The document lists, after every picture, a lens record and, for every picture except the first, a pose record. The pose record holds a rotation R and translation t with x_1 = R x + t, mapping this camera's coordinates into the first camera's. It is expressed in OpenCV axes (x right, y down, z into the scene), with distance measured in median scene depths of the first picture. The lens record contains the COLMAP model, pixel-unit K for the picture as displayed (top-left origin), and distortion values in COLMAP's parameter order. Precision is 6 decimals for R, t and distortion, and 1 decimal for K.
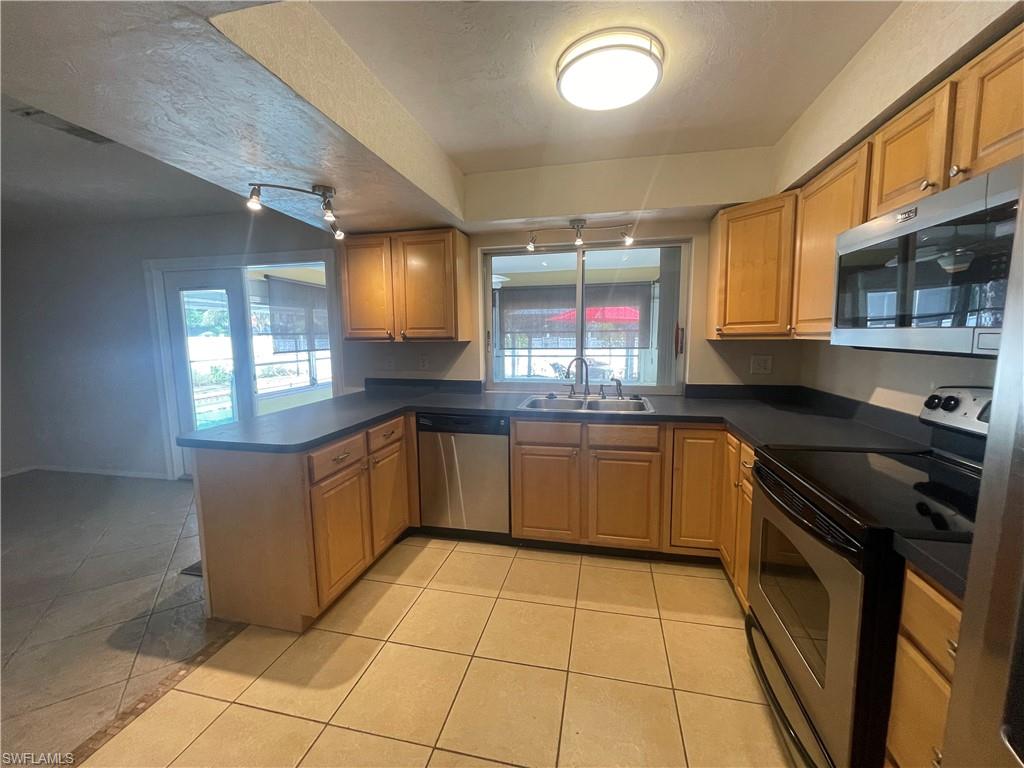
lens RADIAL K [[411.3, 0, 512.0], [0, 411.3, 384.0], [0, 0, 1]] dist [-0.004624, -0.000421]
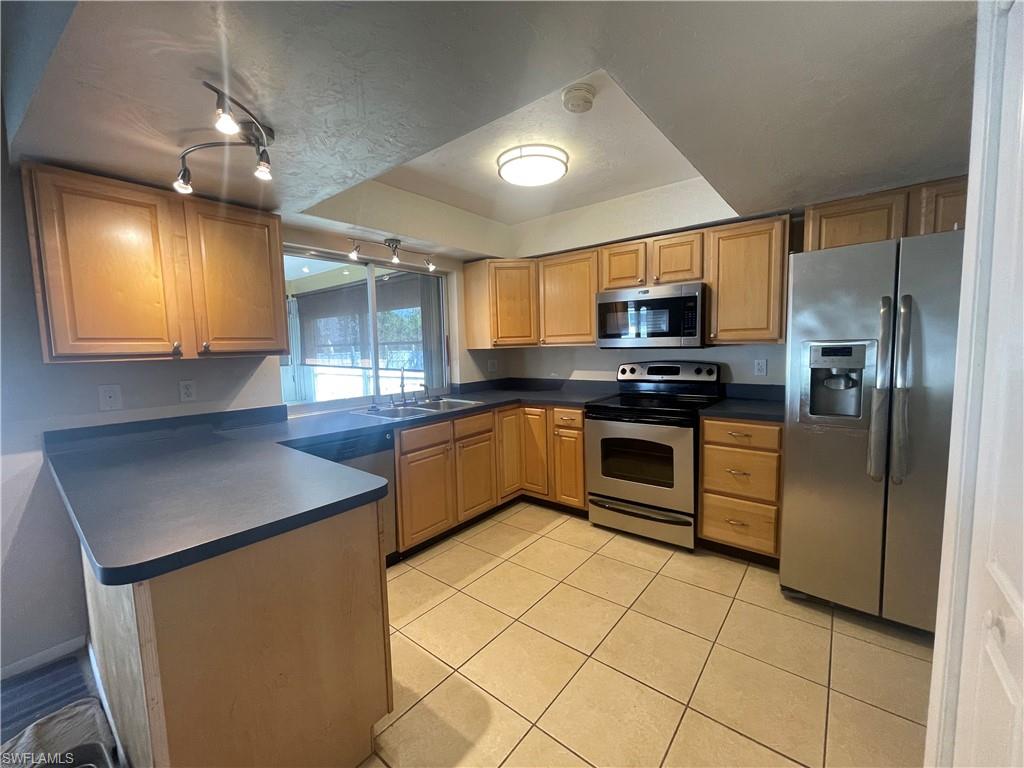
lens RADIAL K [[418.5, 0, 512.0], [0, 418.5, 384.0], [0, 0, 1]] dist [-0.000185, -0.000003]
pose [[0.443692, -0.085647, 0.892077, -0.758636], [0.126546, 0.991436, 0.032246, -0.023081], [-0.887200, 0.098582, 0.450731, 0.287439]]
